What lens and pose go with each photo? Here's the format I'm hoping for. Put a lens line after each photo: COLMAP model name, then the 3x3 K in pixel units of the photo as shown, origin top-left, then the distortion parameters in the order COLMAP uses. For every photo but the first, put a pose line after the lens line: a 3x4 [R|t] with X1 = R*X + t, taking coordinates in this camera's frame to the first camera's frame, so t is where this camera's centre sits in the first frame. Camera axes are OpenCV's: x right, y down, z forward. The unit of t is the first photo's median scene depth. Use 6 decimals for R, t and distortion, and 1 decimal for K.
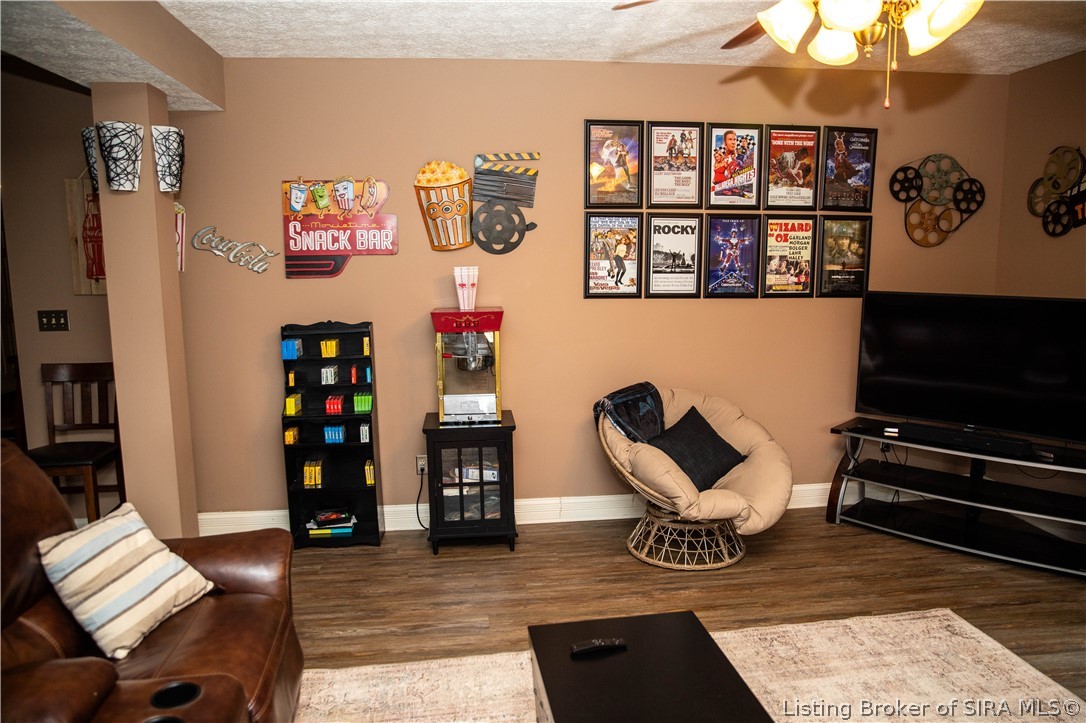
lens RADIAL K [[747.7, 0, 538.7], [0, 747.7, 366.0], [0, 0, 1]] dist [-0.100391, 0.069197]
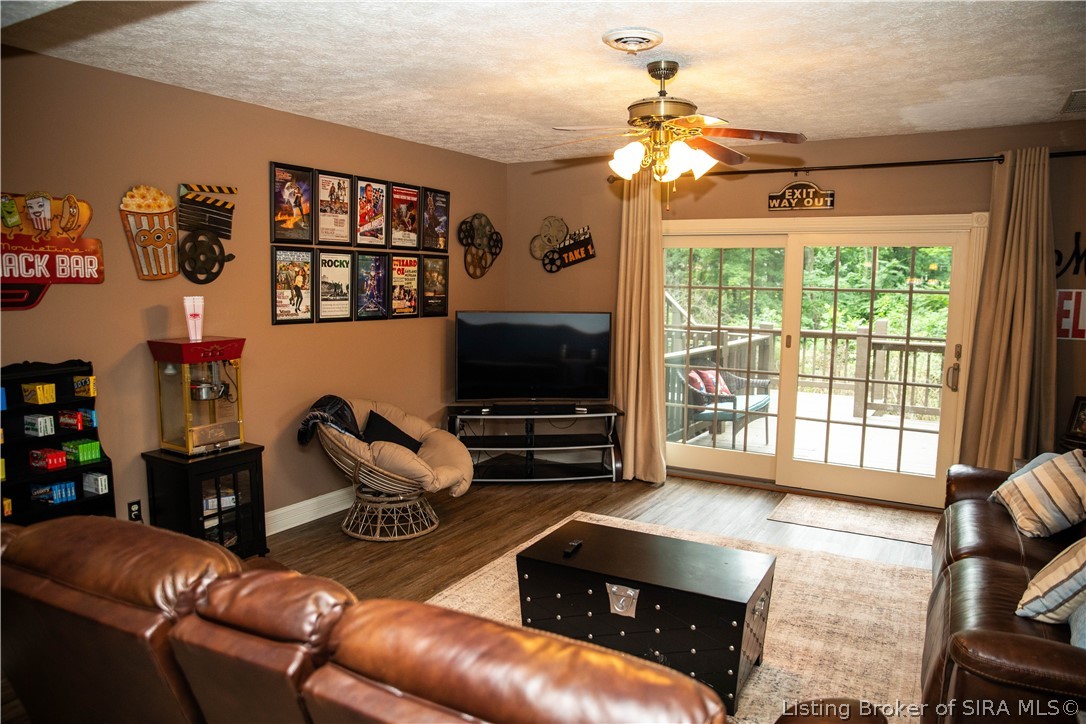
lens RADIAL K [[747.7, 0, 543.9], [0, 747.7, 366.3], [0, 0, 1]] dist [-0.100391, 0.069197]
pose [[0.609197, -0.077400, 0.789232, -0.580651], [0.105223, 0.994315, 0.016293, -0.007400], [-0.786007, 0.073120, 0.613879, 0.039814]]
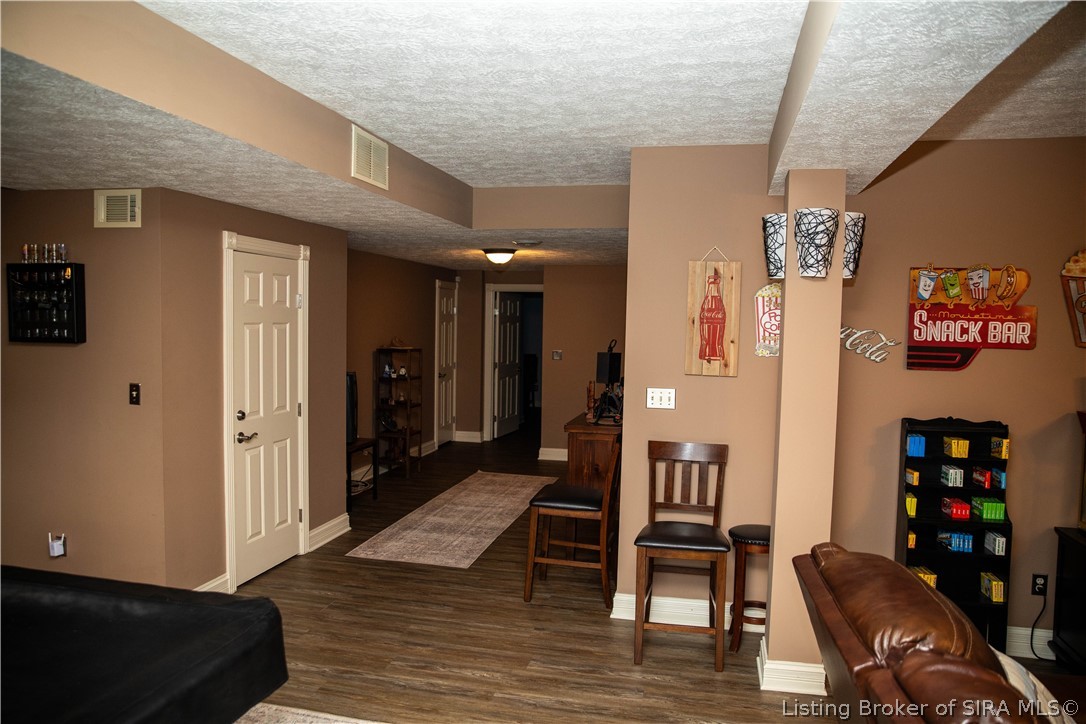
lens RADIAL K [[747.7, 0, 548.0], [0, 747.7, 365.6], [0, 0, 1]] dist [-0.100391, 0.069197]
pose [[0.940097, 0.048399, -0.337453, -0.458466], [-0.079576, 0.993680, -0.079170, -0.012796], [0.331489, 0.101281, 0.938007, -0.031544]]
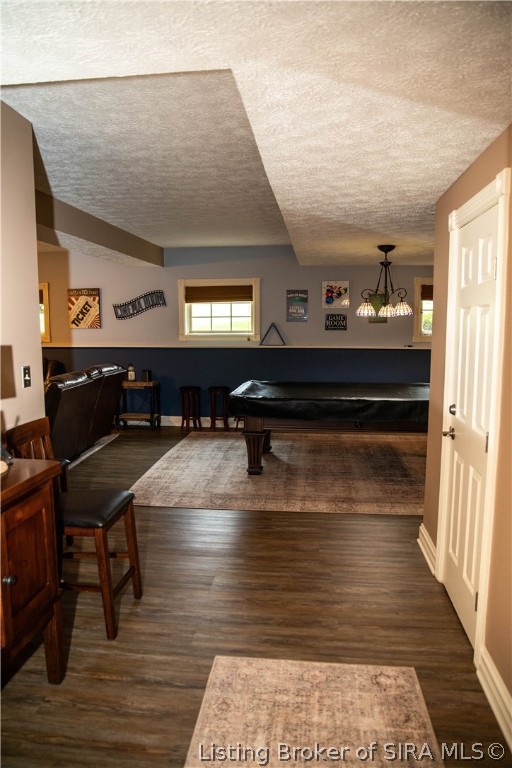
lens RADIAL K [[528.8, 0, 253.3], [0, 528.8, 387.7], [0, 0, 1]] dist [-0.100391, 0.069197]
pose [[-0.970375, -0.020033, 0.240774, -1.163887], [0.045668, 0.963384, 0.264206, -0.219168], [-0.237250, 0.267375, -0.933929, 1.579361]]
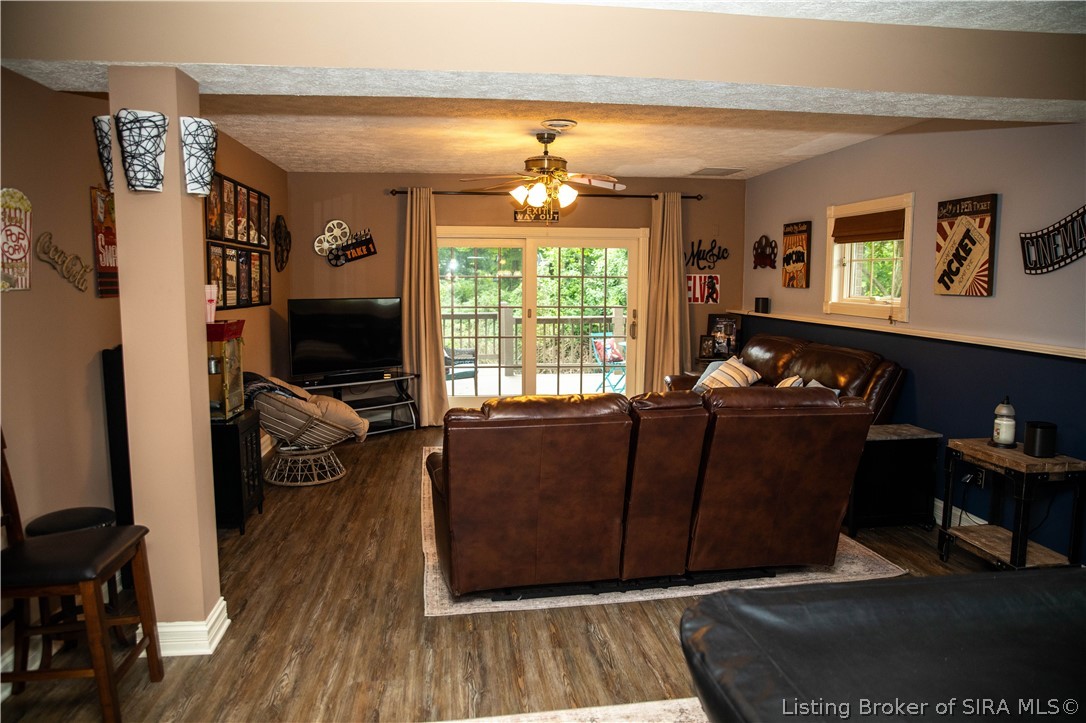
lens RADIAL K [[747.7, 0, 540.0], [0, 747.7, 363.1], [0, 0, 1]] dist [-0.100391, 0.069197]
pose [[0.004900, -0.104142, 0.994550, -1.209413], [0.148375, 0.983629, 0.102267, -0.052841], [-0.988919, 0.147065, 0.020272, 0.477587]]
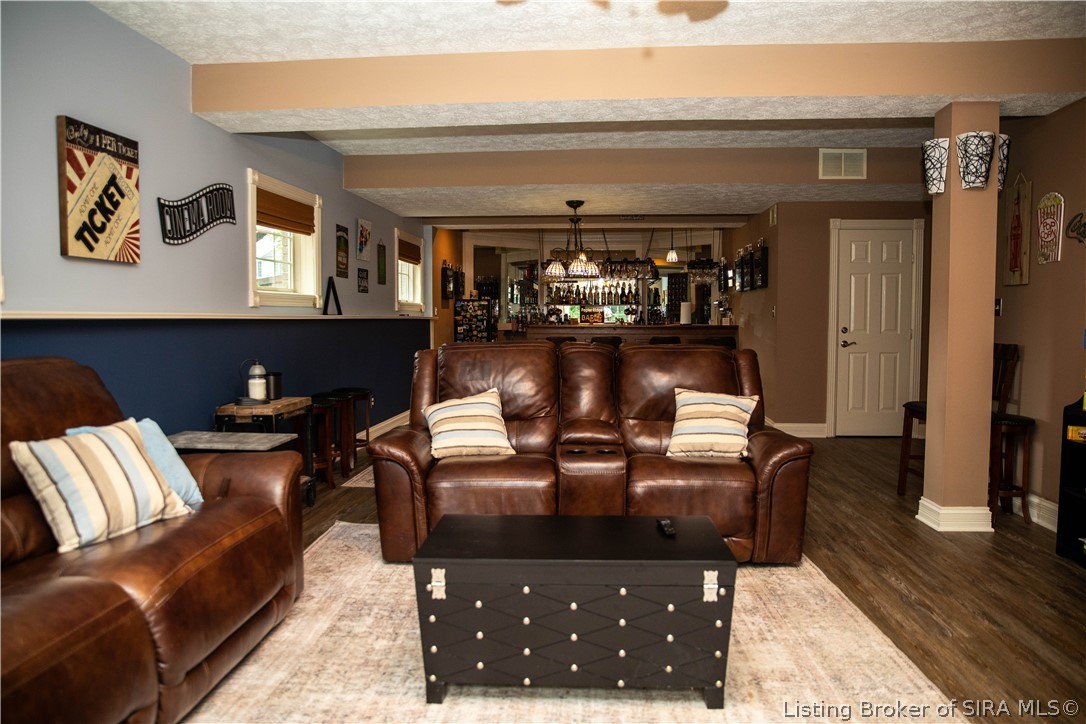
lens RADIAL K [[747.7, 0, 564.1], [0, 747.7, 360.0], [0, 0, 1]] dist [-0.100391, 0.069197]
pose [[-0.182129, 0.065618, -0.981083, 0.650193], [-0.144338, 0.985178, 0.092687, 0.015003], [0.972623, 0.158489, -0.169958, 0.513618]]
